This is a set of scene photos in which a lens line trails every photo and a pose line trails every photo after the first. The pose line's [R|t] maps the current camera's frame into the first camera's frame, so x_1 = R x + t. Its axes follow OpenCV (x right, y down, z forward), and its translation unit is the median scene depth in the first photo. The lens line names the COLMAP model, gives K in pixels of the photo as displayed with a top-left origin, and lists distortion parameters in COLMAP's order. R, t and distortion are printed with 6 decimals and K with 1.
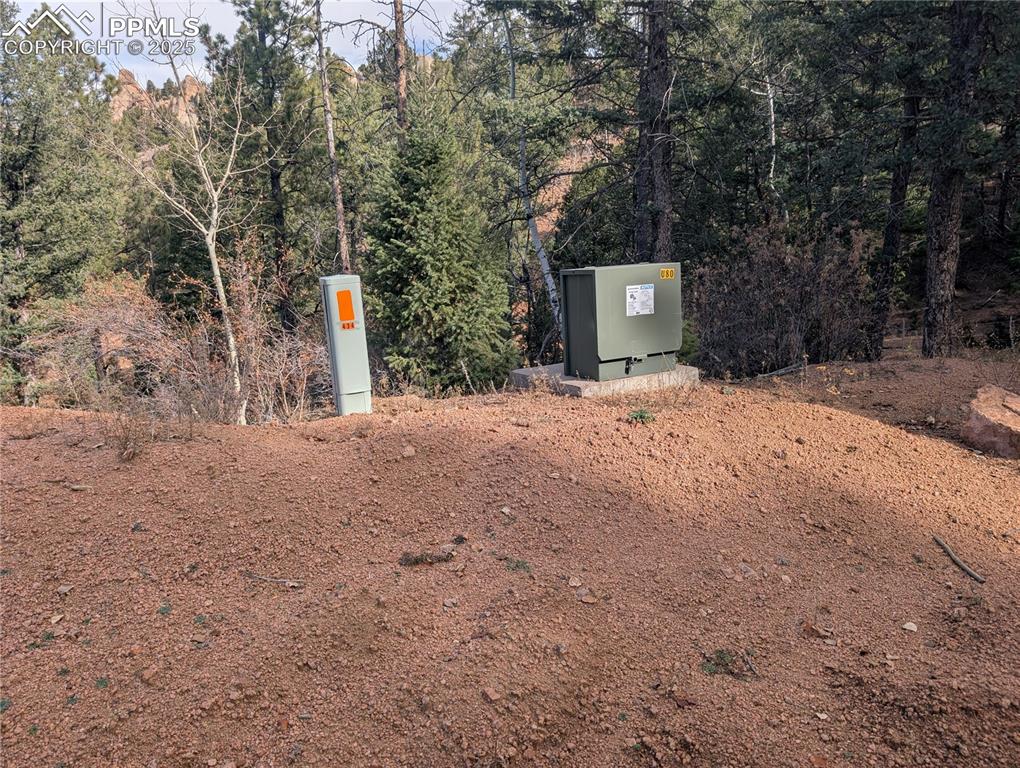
lens RADIAL K [[710.3, 0, 521.5], [0, 710.3, 425.3], [0, 0, 1]] dist [0.039437, -0.036516]
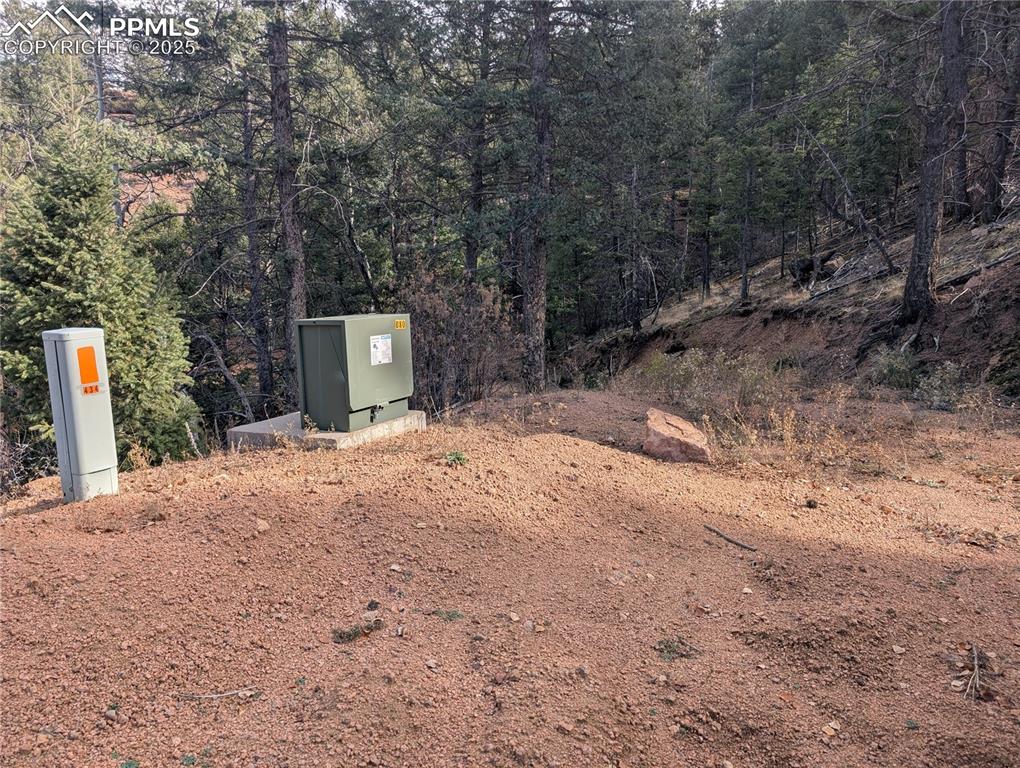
lens RADIAL K [[710.3, 0, 521.5], [0, 710.3, 425.3], [0, 0, 1]] dist [0.039437, -0.036516]
pose [[0.837483, -0.081695, 0.540322, -0.232946], [0.115329, 0.992915, -0.028631, -0.015503], [-0.534154, 0.086292, 0.840971, 0.040524]]
